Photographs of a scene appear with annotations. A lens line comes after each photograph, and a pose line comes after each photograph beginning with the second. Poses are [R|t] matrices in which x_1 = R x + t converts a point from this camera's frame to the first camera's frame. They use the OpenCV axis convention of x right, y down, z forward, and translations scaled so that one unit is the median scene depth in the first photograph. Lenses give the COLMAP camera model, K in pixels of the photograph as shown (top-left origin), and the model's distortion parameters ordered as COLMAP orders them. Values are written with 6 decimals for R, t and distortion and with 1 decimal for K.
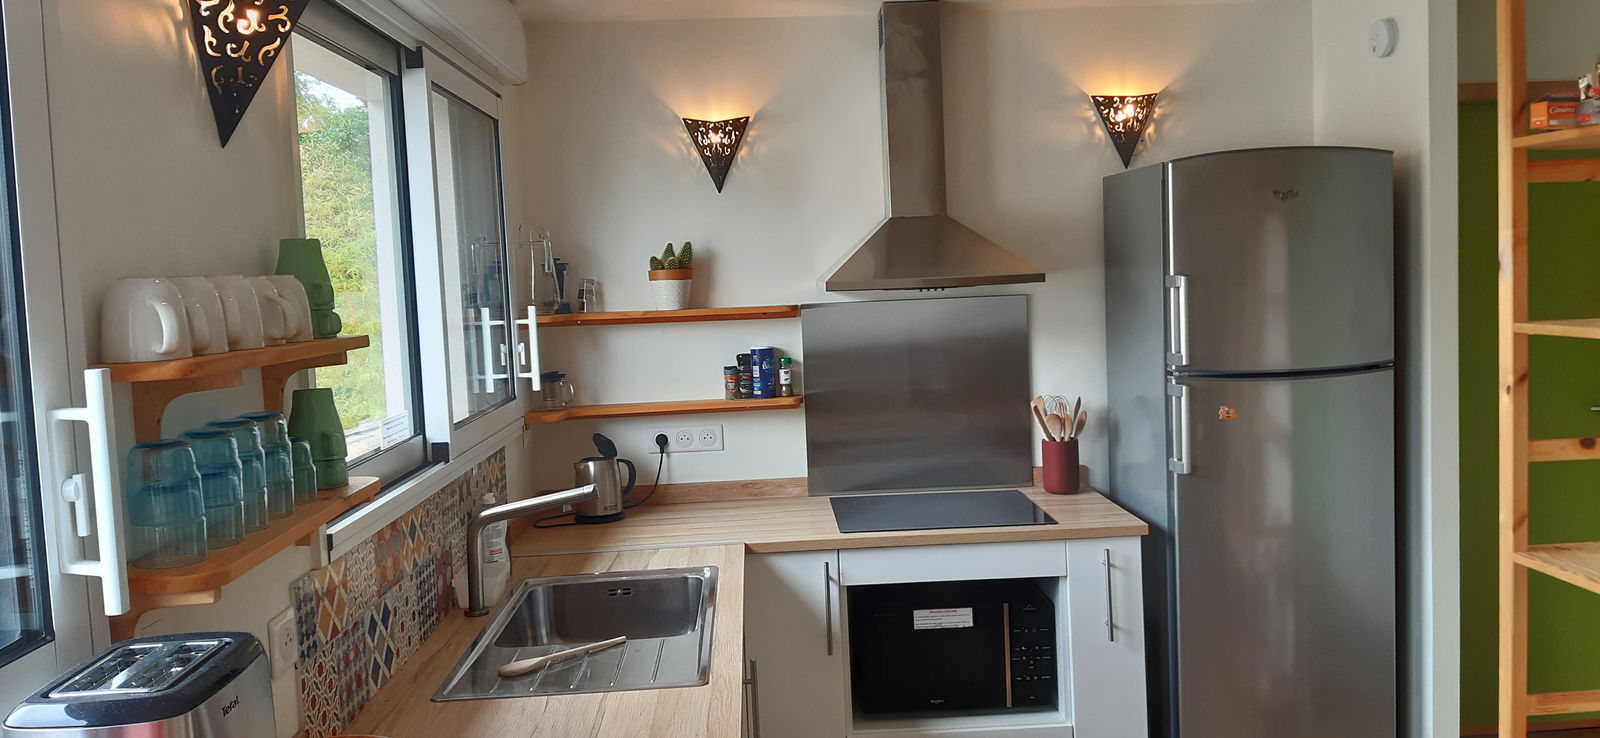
lens RADIAL K [[1254.4, 0, 800.0], [0, 1254.4, 369.0], [0, 0, 1]] dist [0.067129, -0.002285]
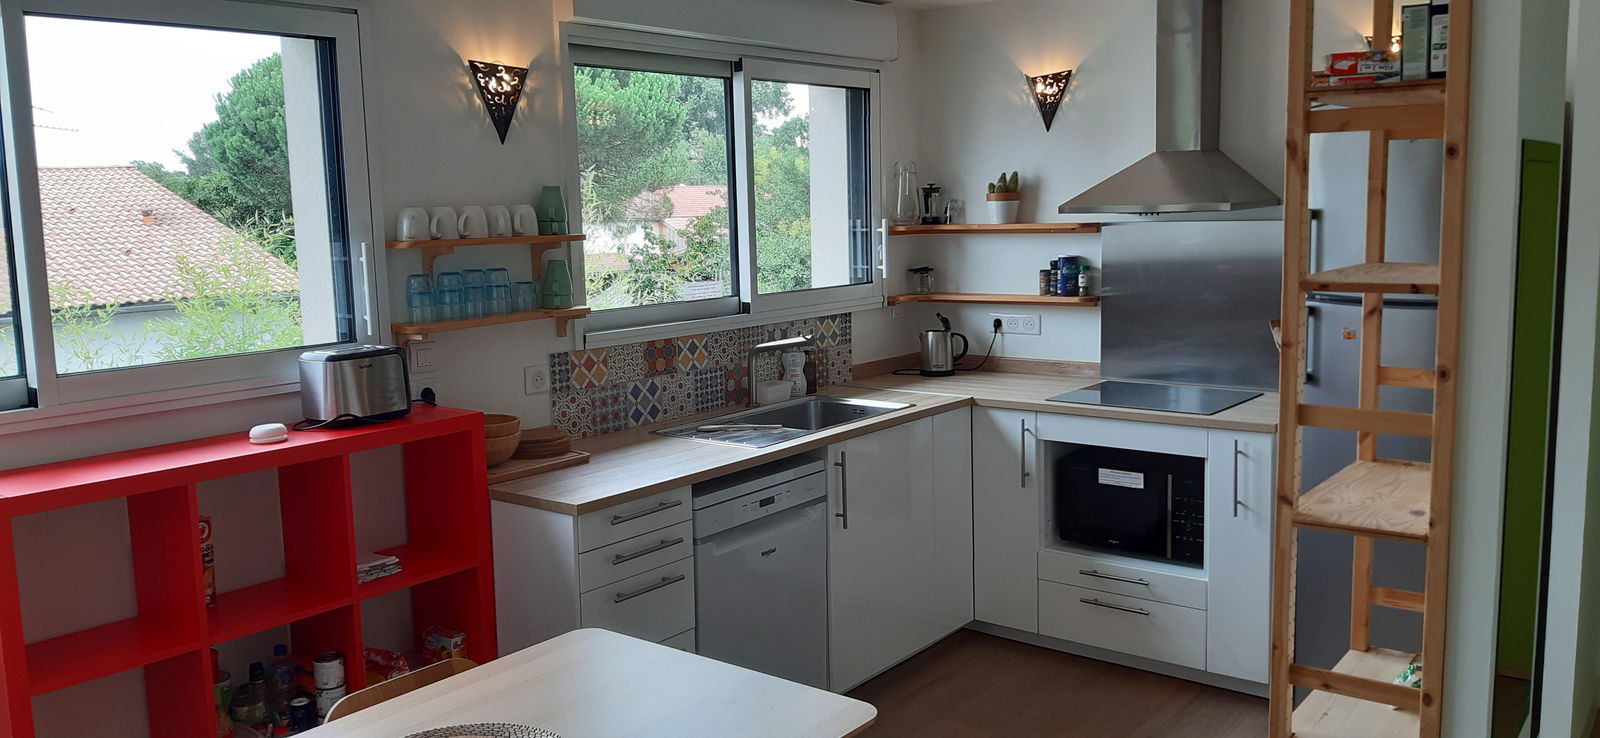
lens RADIAL K [[1254.4, 0, 800.0], [0, 1254.4, 369.0], [0, 0, 1]] dist [0.067129, -0.002285]
pose [[0.758028, 0.106510, -0.643467, 0.595497], [-0.055391, 0.993525, 0.099200, -0.015022], [0.649866, -0.039553, 0.759019, -0.139591]]
